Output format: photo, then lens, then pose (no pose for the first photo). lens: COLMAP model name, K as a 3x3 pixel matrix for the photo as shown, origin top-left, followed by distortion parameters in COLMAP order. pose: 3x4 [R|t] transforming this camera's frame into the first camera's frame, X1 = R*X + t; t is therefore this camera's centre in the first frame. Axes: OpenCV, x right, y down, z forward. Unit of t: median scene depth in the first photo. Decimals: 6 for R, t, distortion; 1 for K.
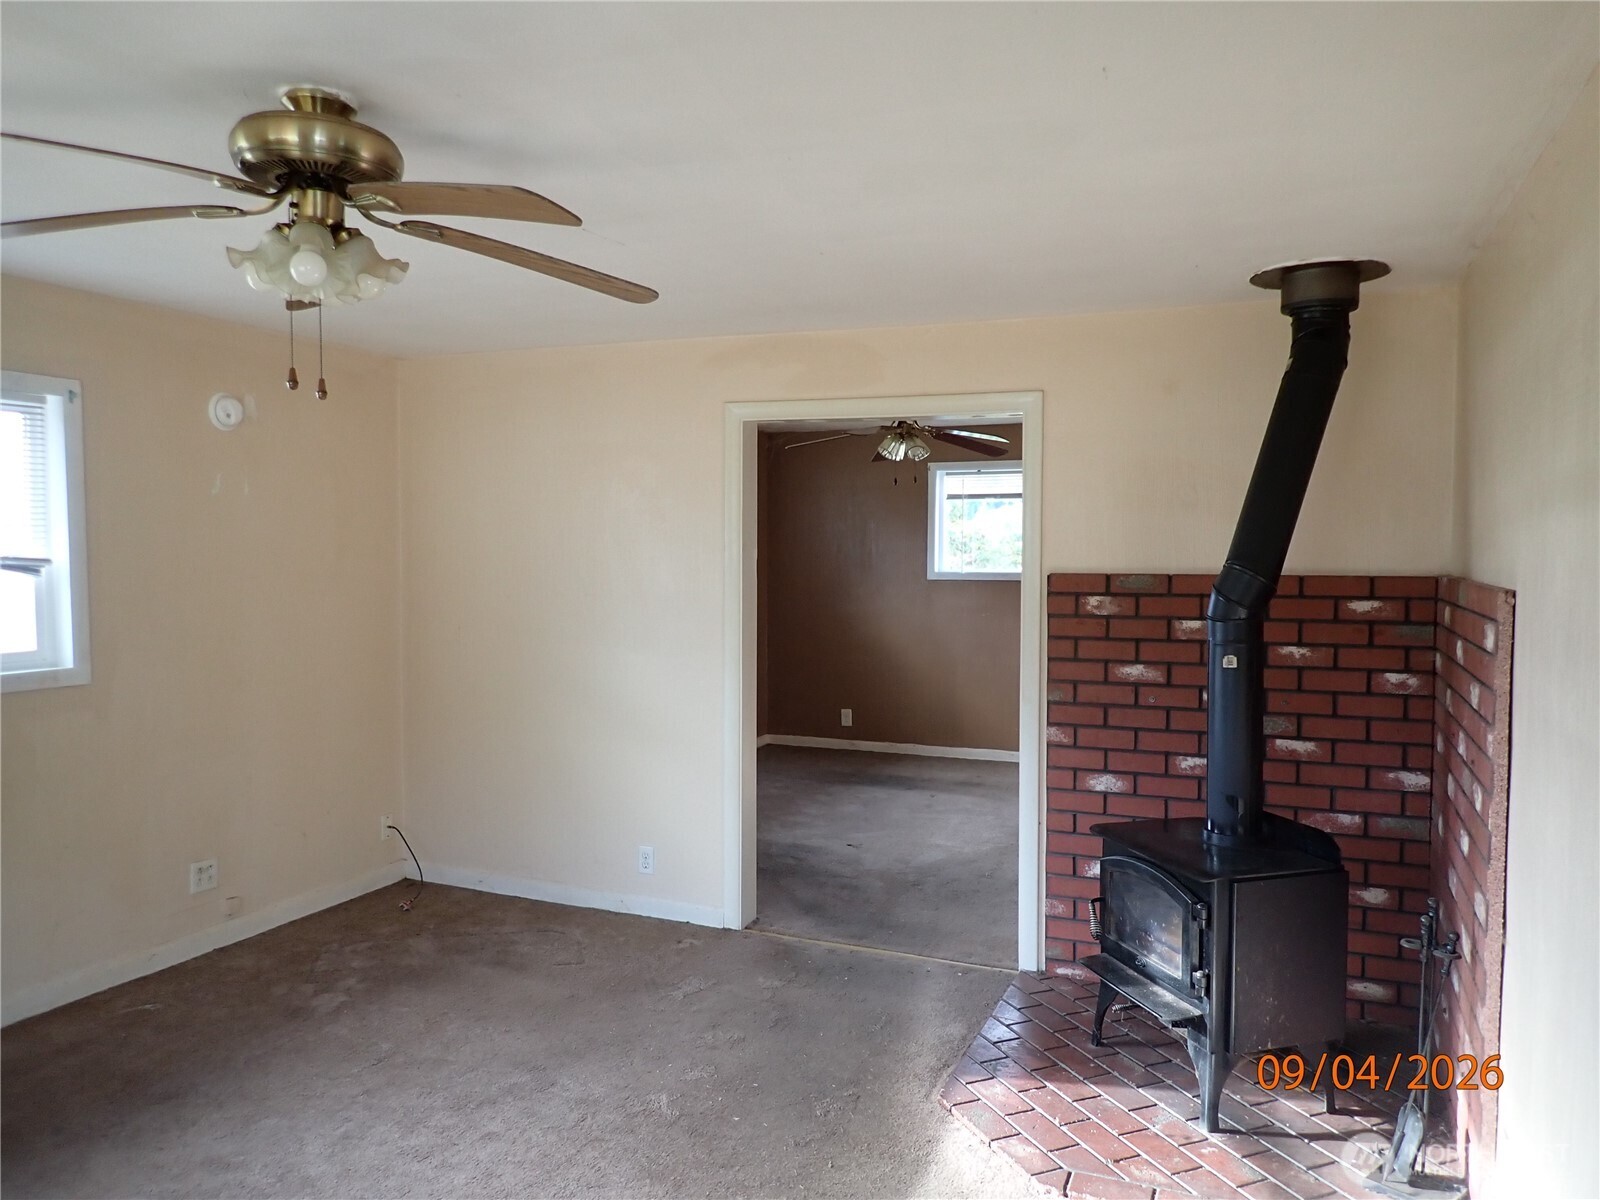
lens RADIAL K [[1193.7, 0, 800.0], [0, 1193.7, 600.0], [0, 0, 1]] dist [-0.002914, -0.014885]
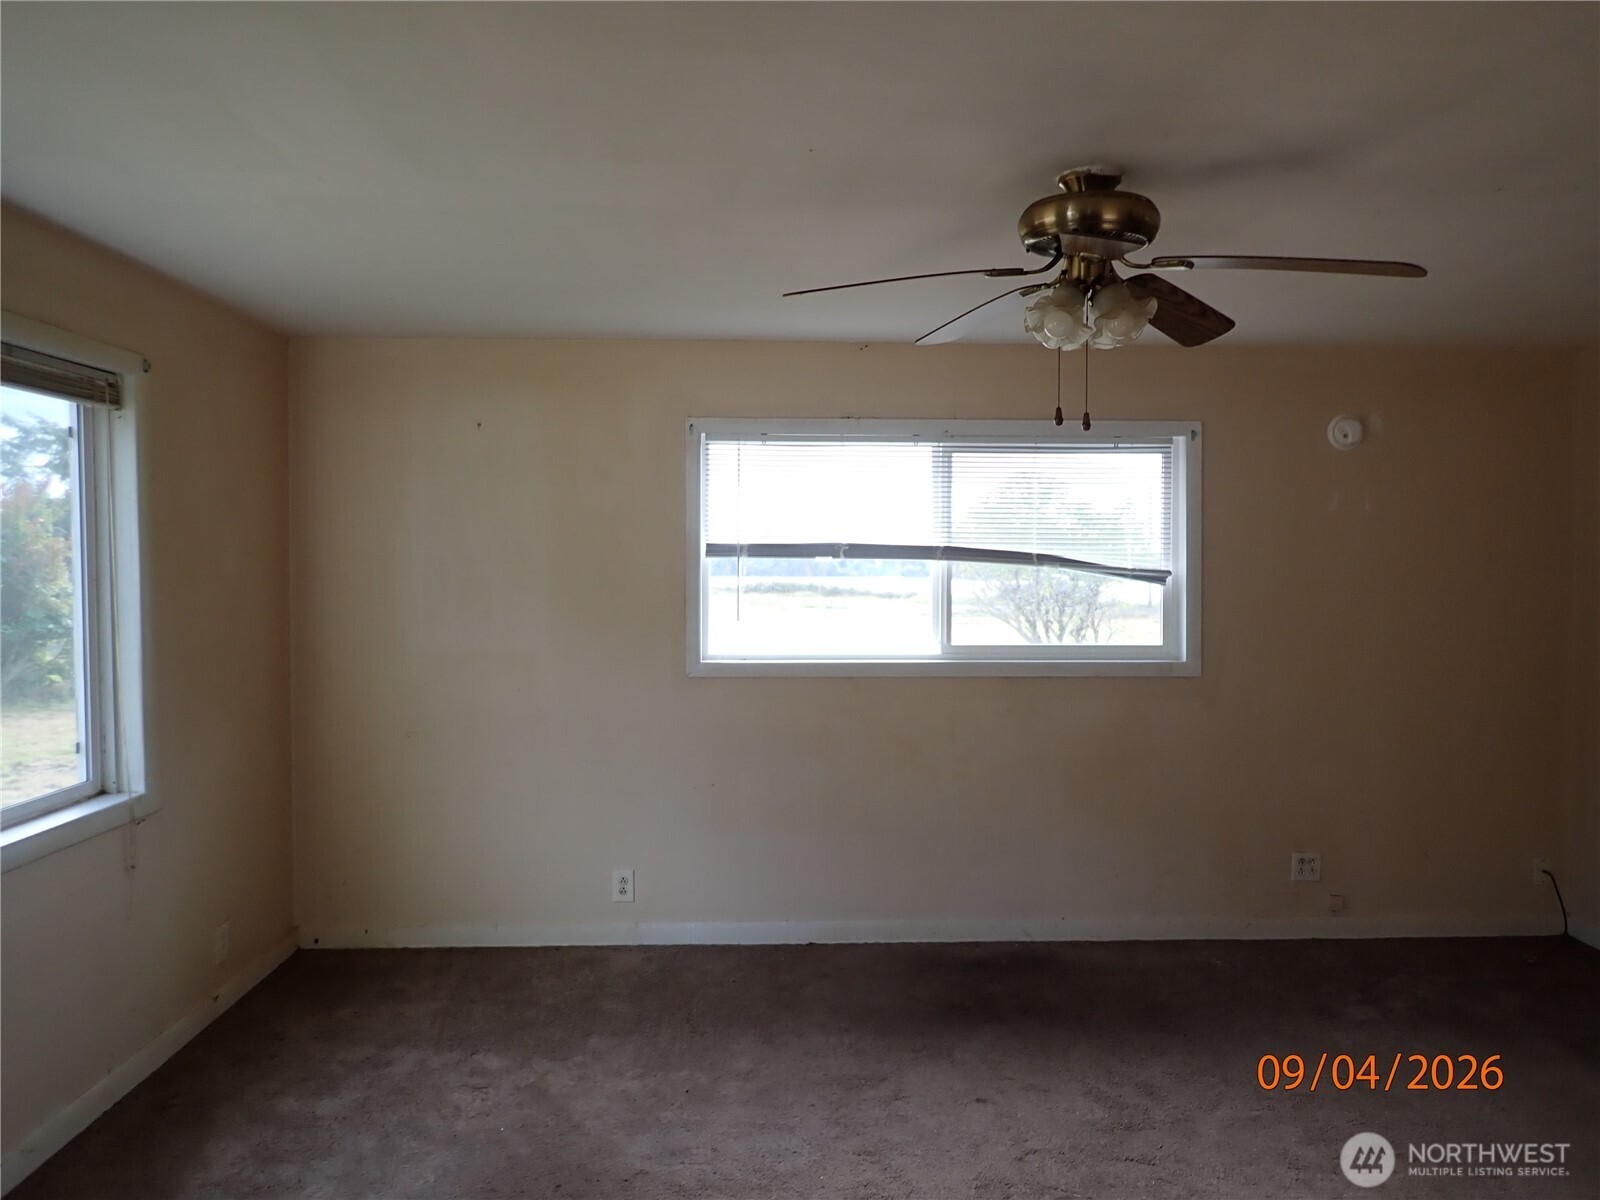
lens RADIAL K [[1193.7, 0, 800.0], [0, 1193.7, 600.0], [0, 0, 1]] dist [-0.002914, -0.014885]
pose [[0.405235, 0.023136, -0.913920, 0.327805], [-0.039422, 0.999192, 0.007815, 0.000663], [0.913362, 0.032861, 0.405820, 0.156281]]
